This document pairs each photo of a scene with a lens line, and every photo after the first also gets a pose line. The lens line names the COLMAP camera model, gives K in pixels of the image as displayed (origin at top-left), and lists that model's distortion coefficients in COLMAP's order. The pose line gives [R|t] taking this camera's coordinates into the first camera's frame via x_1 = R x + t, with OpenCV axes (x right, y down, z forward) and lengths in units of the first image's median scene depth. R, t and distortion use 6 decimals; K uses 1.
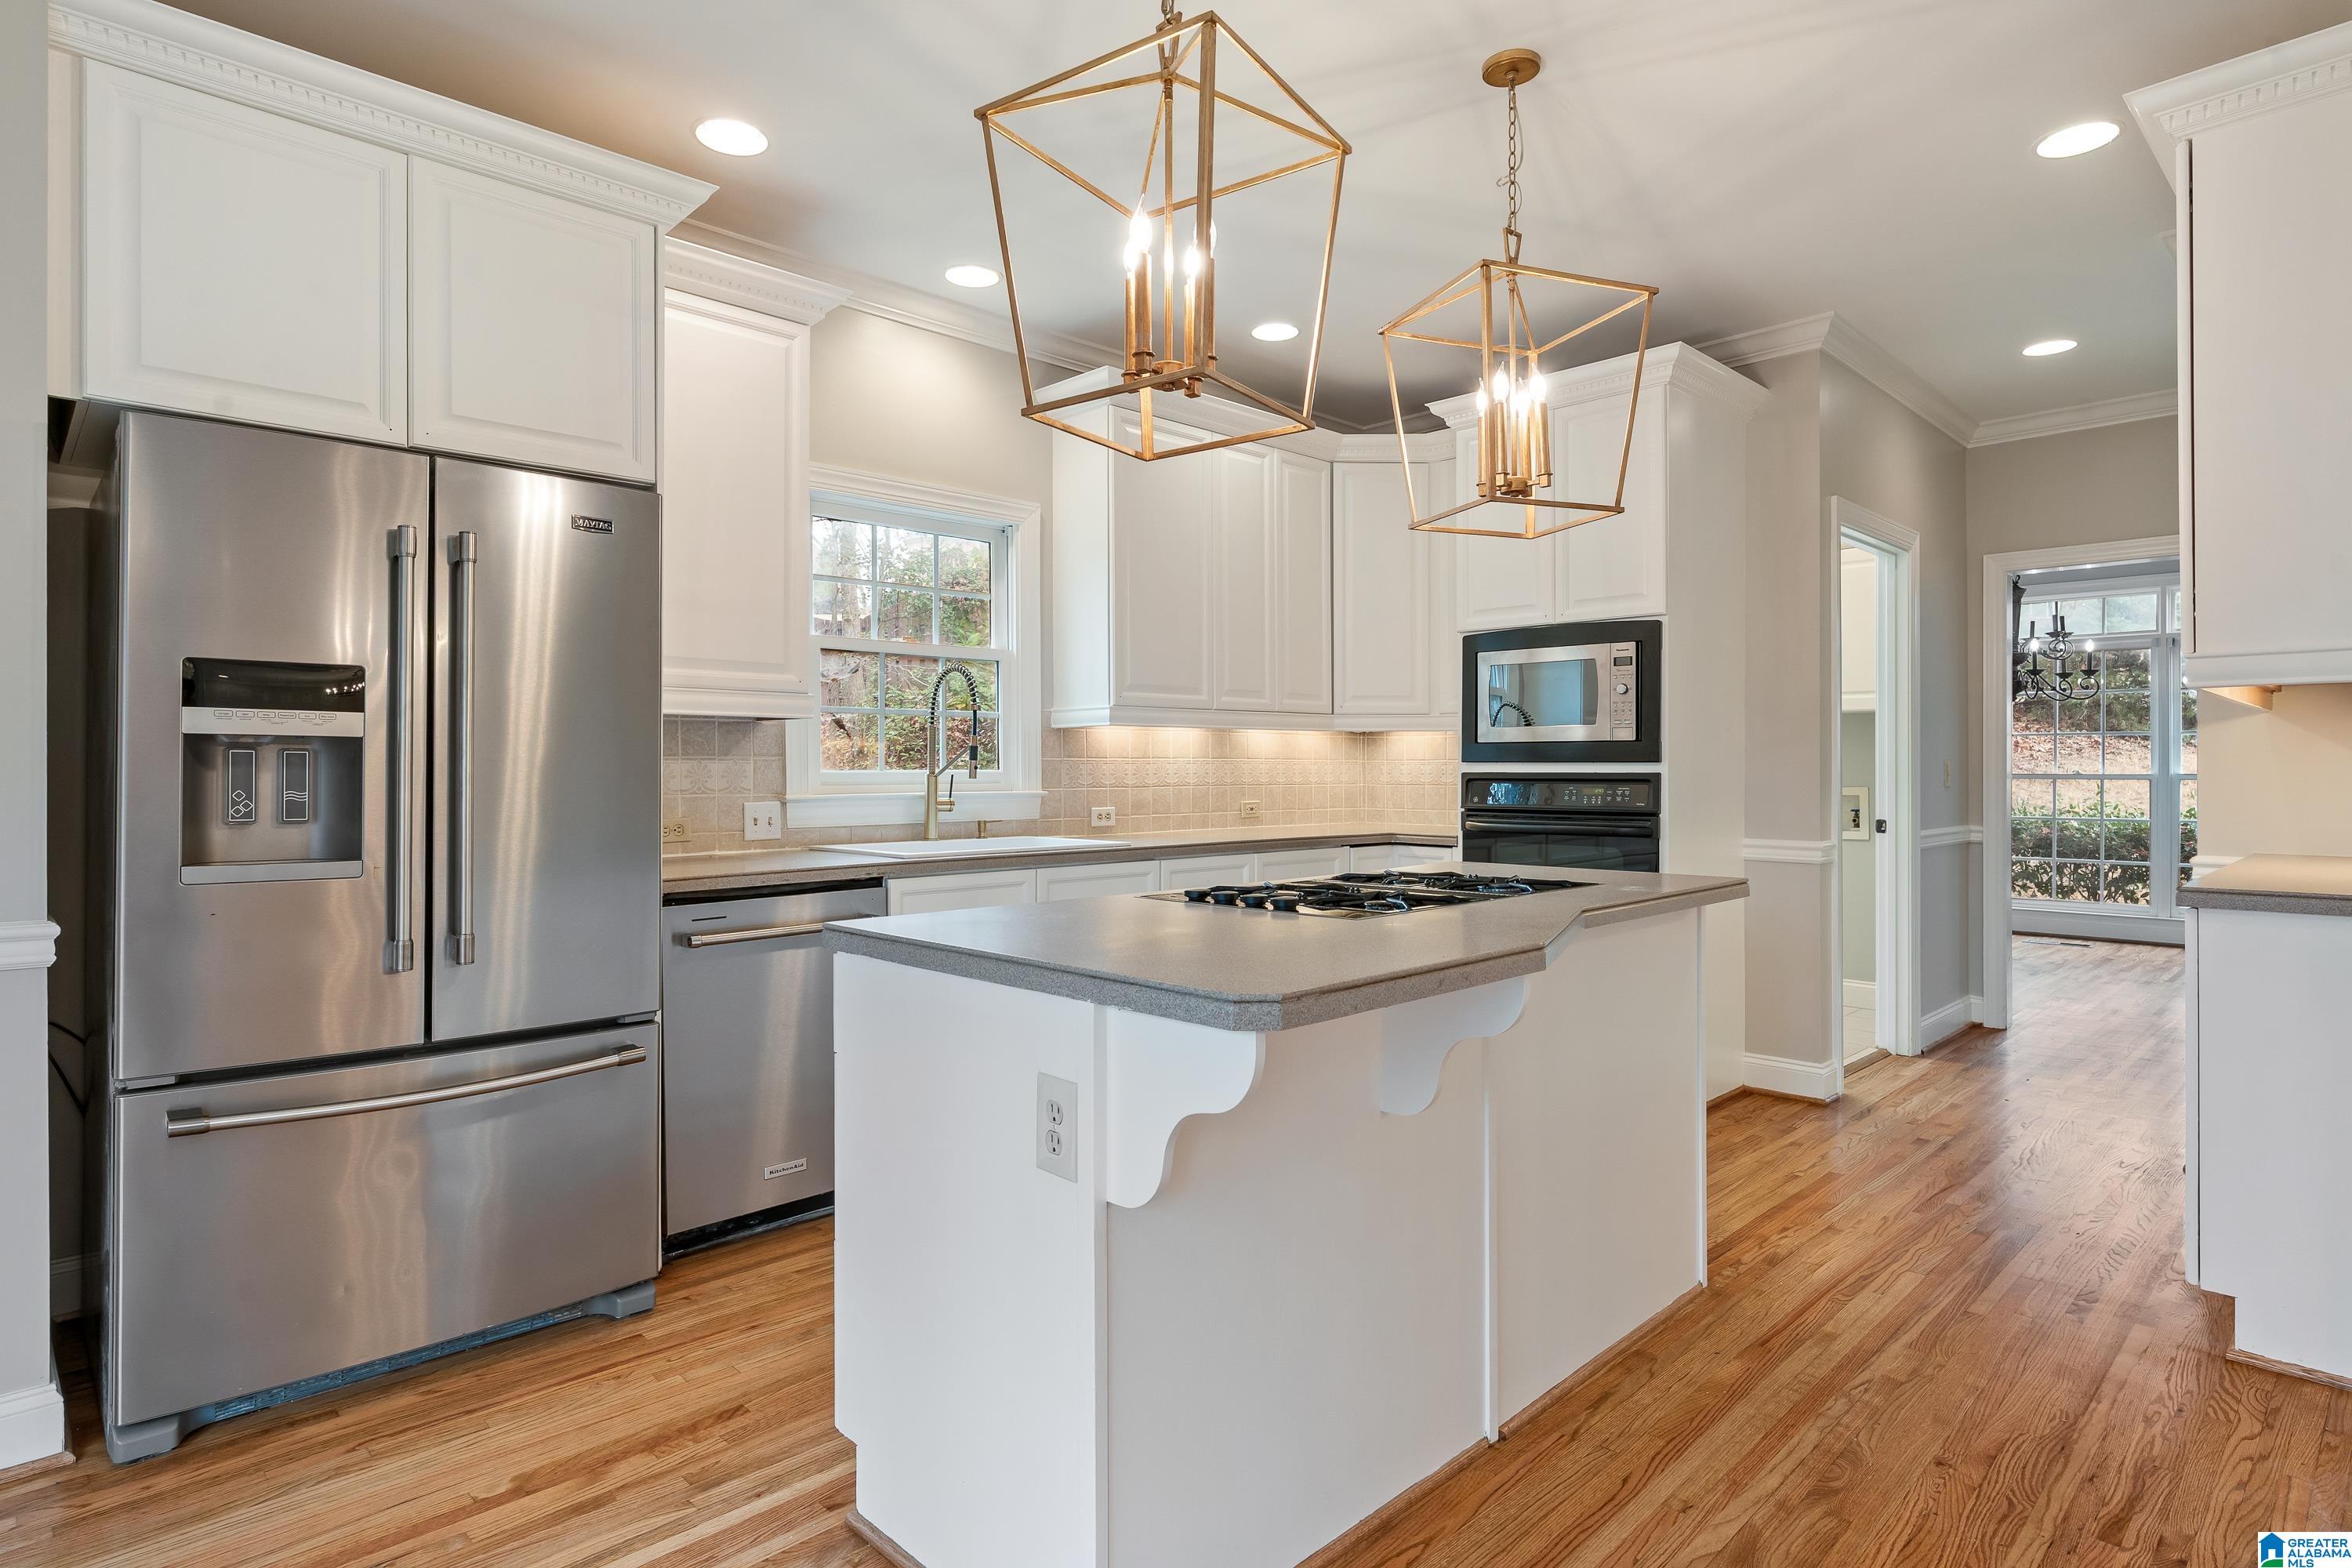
lens RADIAL K [[1271.7, 0, 1191.6], [0, 1271.7, 764.6], [0, 0, 1]] dist [0.001866, 0.003554]
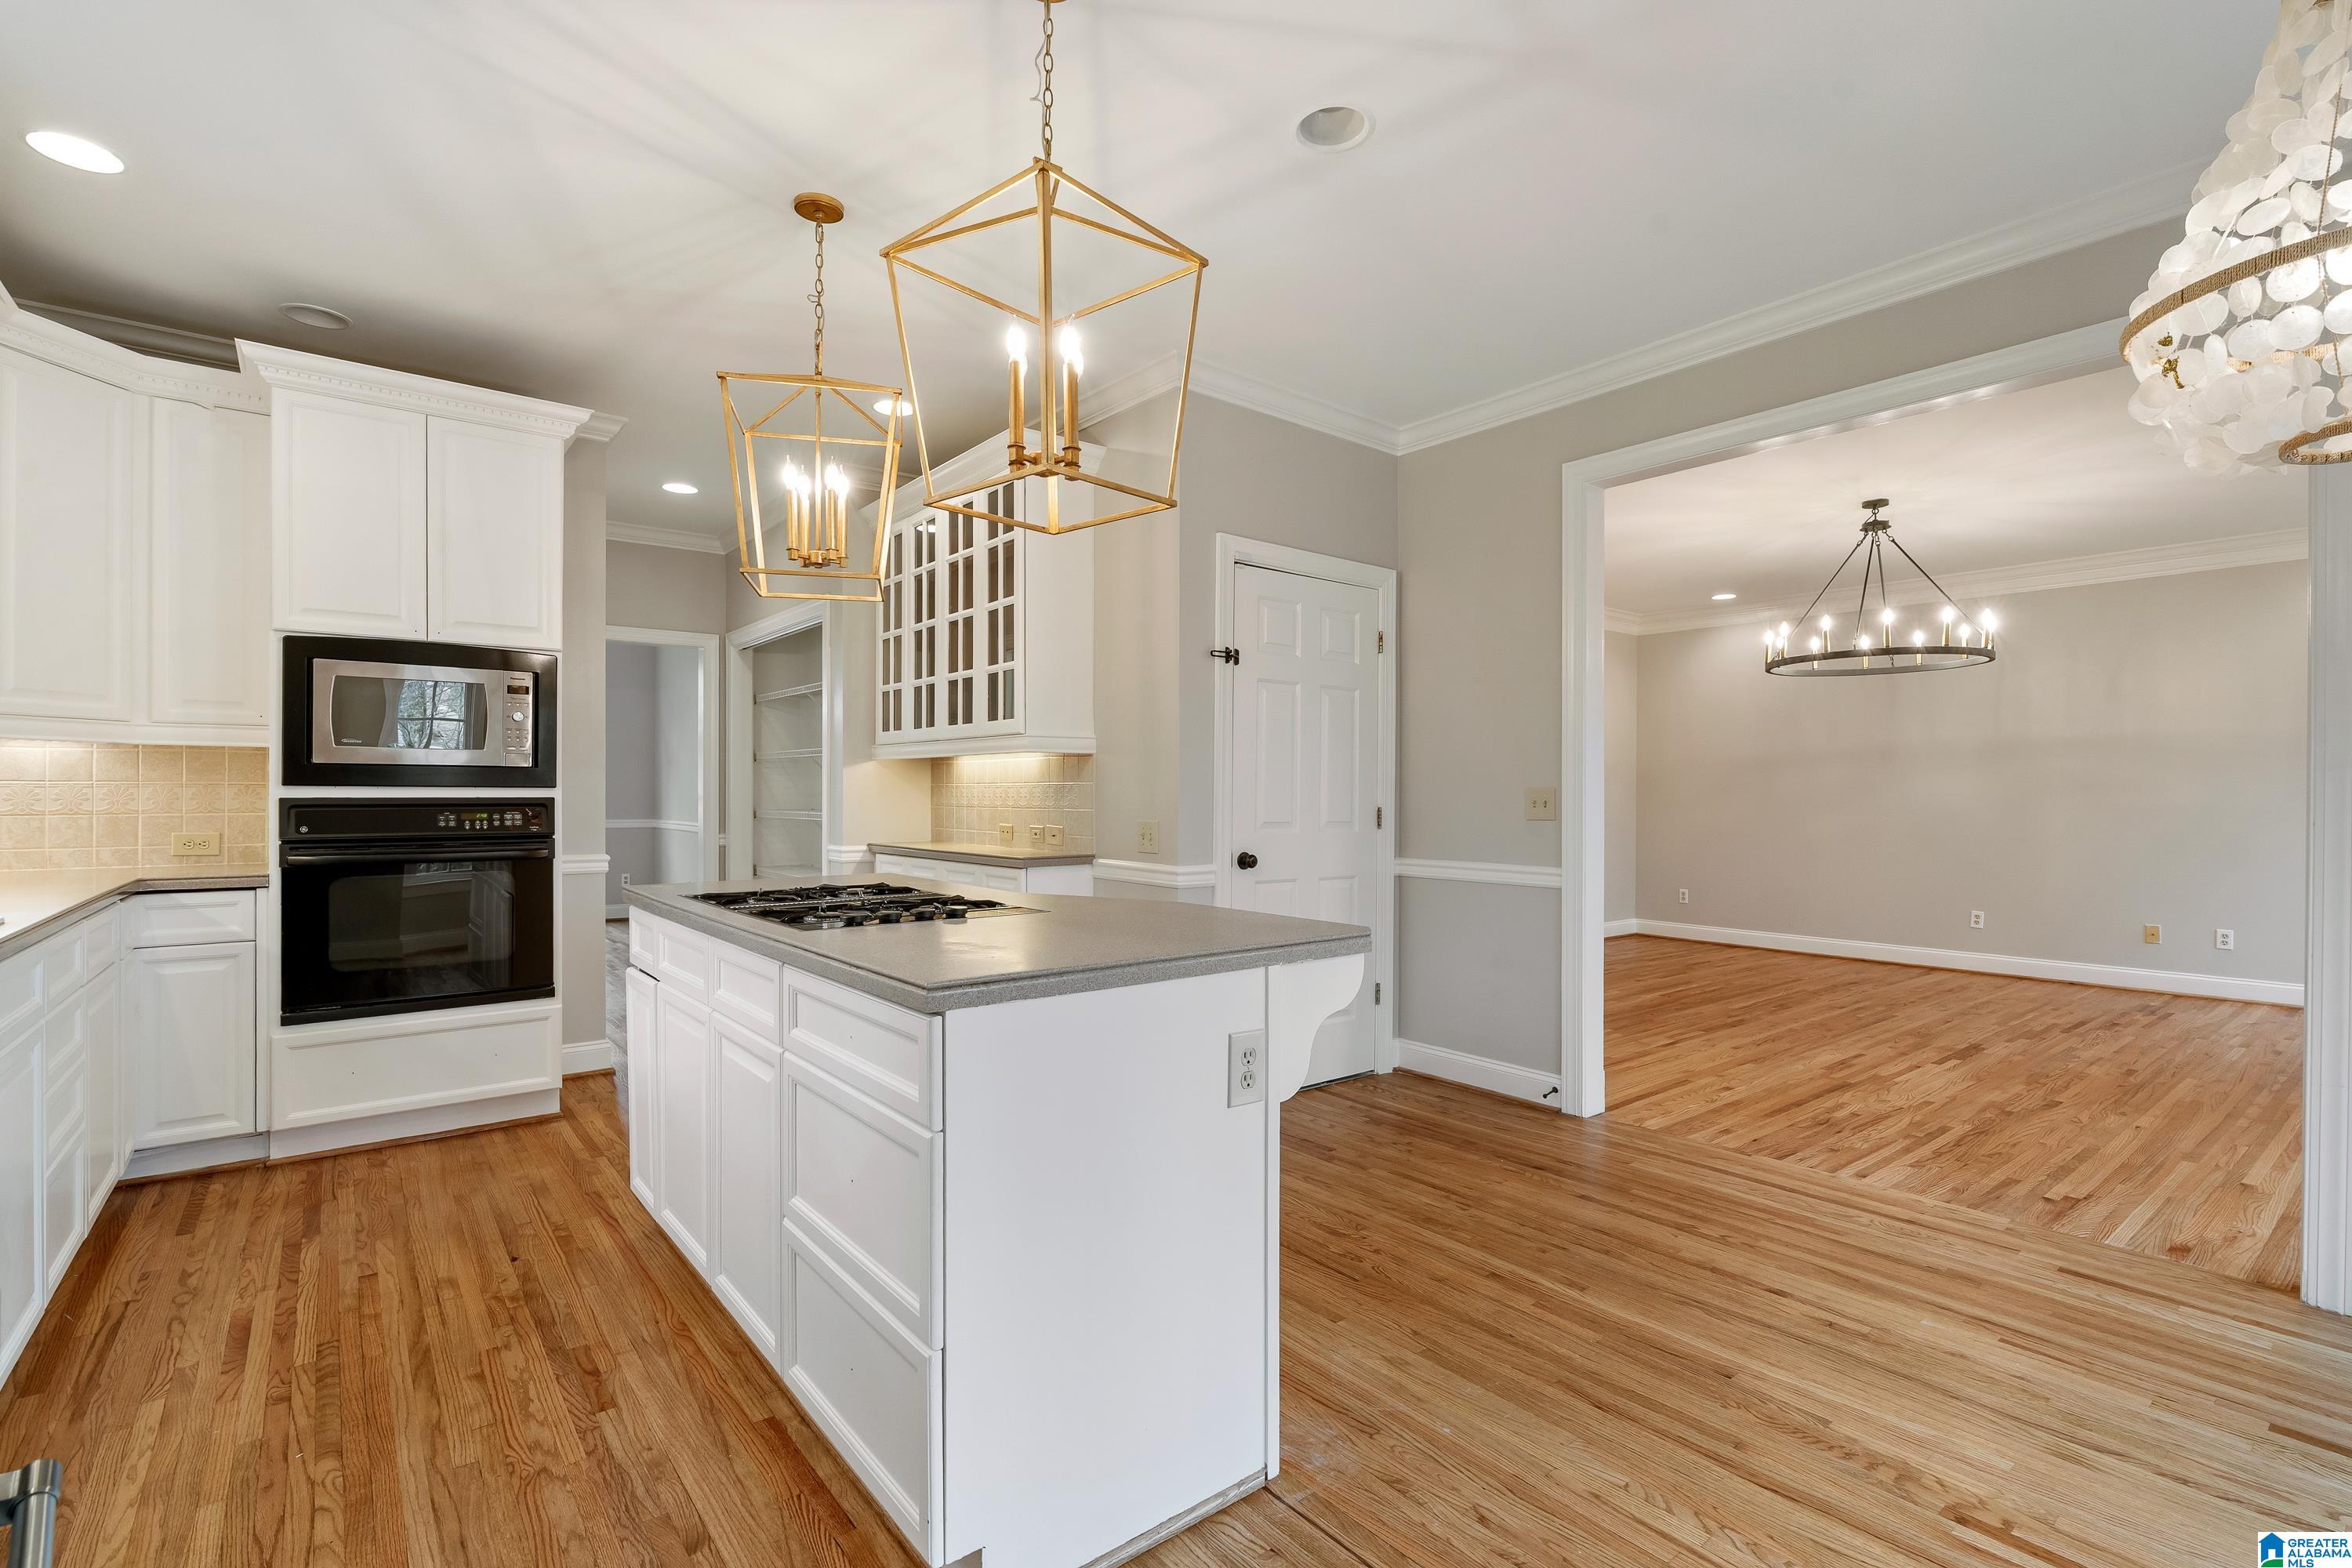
lens RADIAL K [[1079.9, 0, 1181.4], [0, 1079.9, 796.0], [0, 0, 1]] dist [0.005610, 0.000866]
pose [[0.126534, -0.001115, 0.991962, -0.463924], [-0.006646, 0.999976, 0.001972, -0.000210], [-0.991940, -0.006842, 0.126524, 0.346993]]
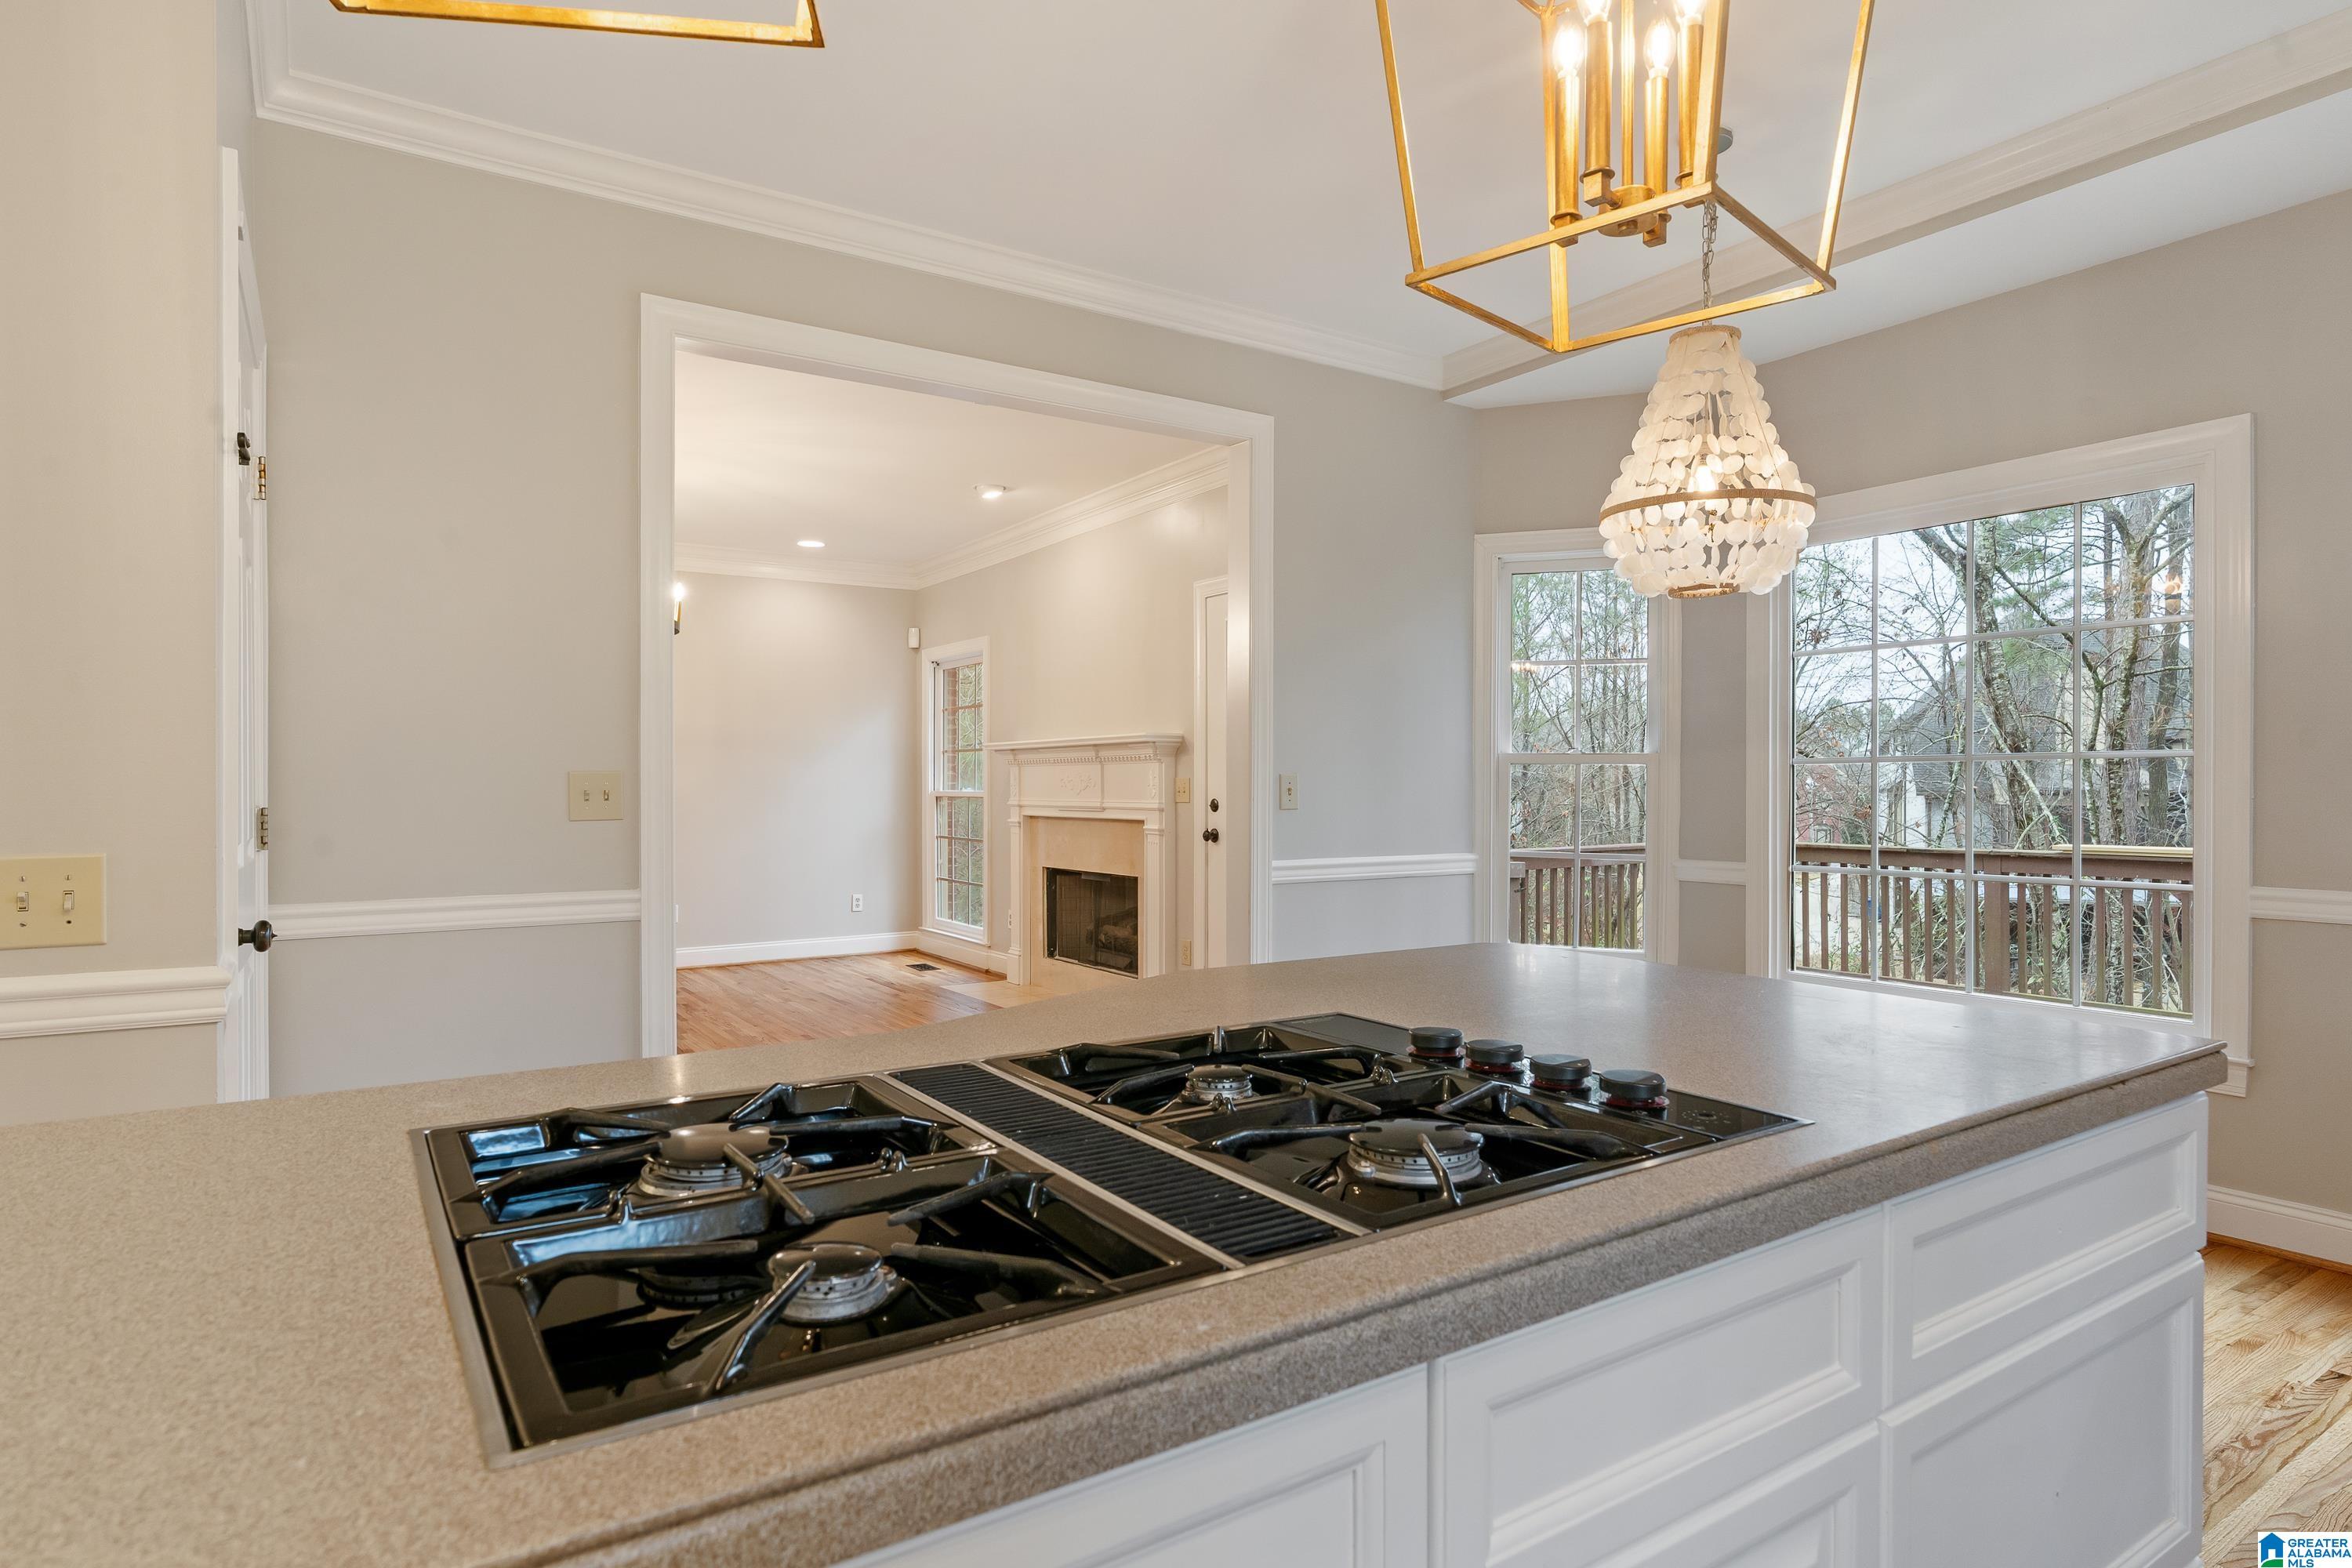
lens RADIAL K [[1271.7, 0, 1185.0], [0, 1271.7, 786.2], [0, 0, 1]] dist [0.001866, 0.003554]
pose [[-0.978940, -0.001057, 0.204148, 0.038320], [-0.000881, 0.999999, 0.000953, 0.000761], [-0.204148, 0.000753, -0.978940, 0.803447]]
